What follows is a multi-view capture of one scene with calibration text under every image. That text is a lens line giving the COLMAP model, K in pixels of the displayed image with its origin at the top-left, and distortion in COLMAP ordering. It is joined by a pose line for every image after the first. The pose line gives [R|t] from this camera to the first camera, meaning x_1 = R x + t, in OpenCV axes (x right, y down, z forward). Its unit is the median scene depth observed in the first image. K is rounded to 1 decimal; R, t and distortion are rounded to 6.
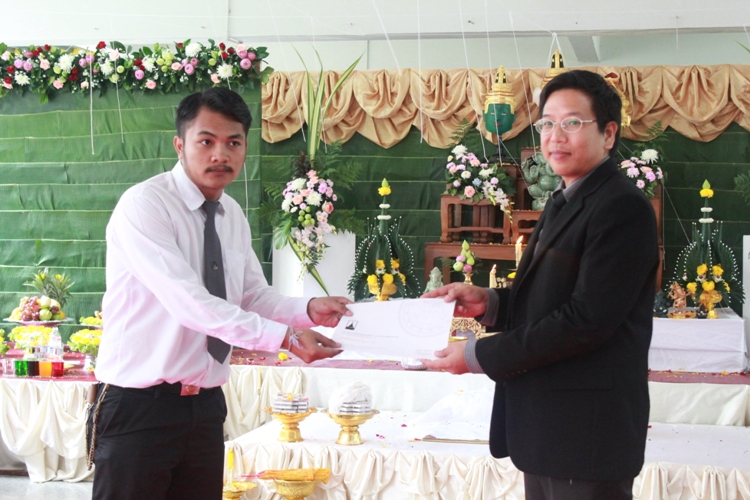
lens RADIAL K [[1310.5, 0, 375.0], [0, 1310.5, 249.4], [0, 0, 1]] dist [0.021511, 0.000000]
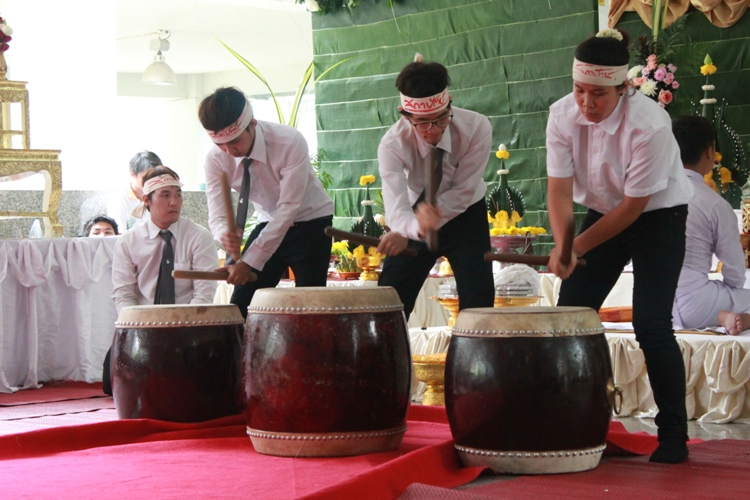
lens RADIAL K [[1838.9, 0, 385.2], [0, 1838.9, 249.7], [0, 0, 1]] dist [0.110037, 0.000000]
pose [[0.846607, -0.025774, -0.531594, 0.433660], [0.018067, 0.999643, -0.019694, 0.084916], [0.531912, 0.007069, 0.846770, -0.092577]]
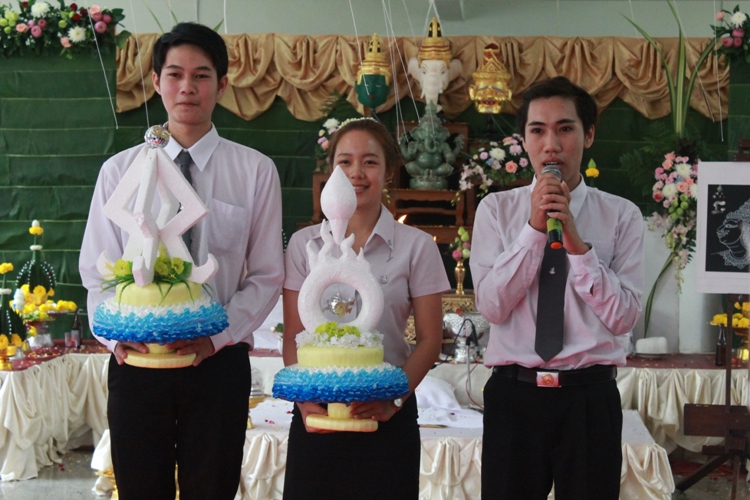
lens RADIAL K [[1670.0, 0, 377.5], [0, 1670.0, 248.3], [0, 0, 1]] dist [0.088155, 0.000000]
pose [[0.990711, 0.001018, 0.135980, -0.064973], [-0.001967, 0.999975, 0.006844, 0.004257], [-0.135970, -0.007047, 0.990688, -0.180978]]
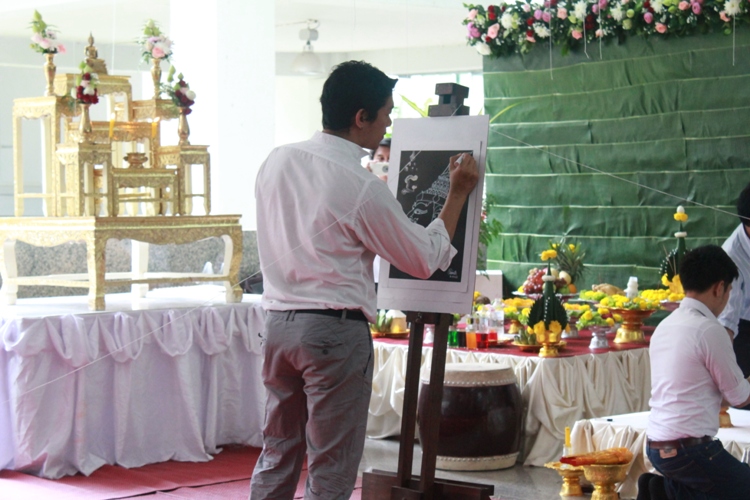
lens RADIAL K [[1838.9, 0, 381.2], [0, 1838.9, 263.2], [0, 0, 1]] dist [0.110037, 0.000000]
pose [[0.808429, 0.009781, -0.588513, 0.405710], [0.004067, 0.999745, 0.022204, 0.003196], [0.588580, -0.020344, 0.808183, -0.110789]]
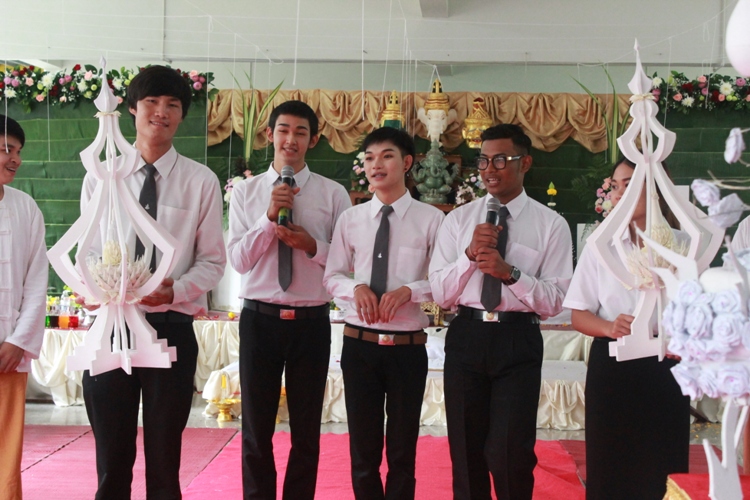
lens RADIAL K [[1372.0, 0, 377.9], [0, 1372.0, 249.1], [0, 0, 1]] dist [0.040029, 0.000000]
pose [[0.989710, 0.003742, 0.143042, -0.113370], [-0.004677, 0.999970, 0.006197, 0.007022], [-0.143014, -0.006802, 0.989697, -0.333517]]
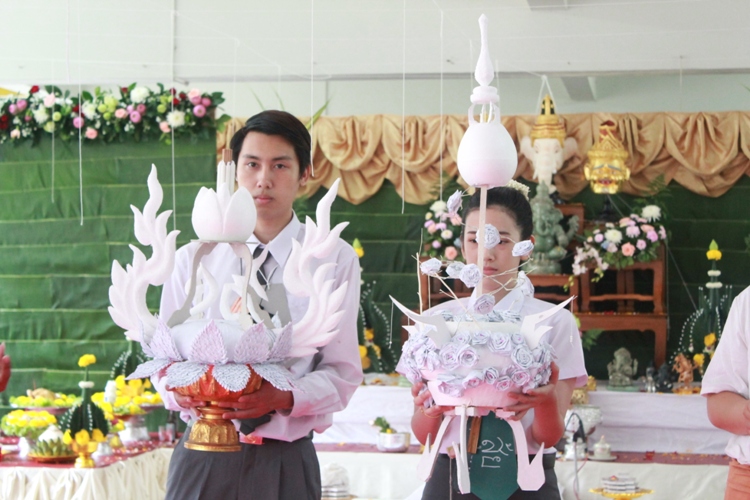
lens RADIAL K [[1634.9, 0, 376.2], [0, 1634.9, 249.6], [0, 0, 1]] dist [0.075408, 0.000000]
pose [[0.999438, -0.002614, 0.033429, -0.015782], [0.004048, 0.999072, -0.042883, 0.000860], [-0.033286, 0.042994, 0.998521, -0.108924]]
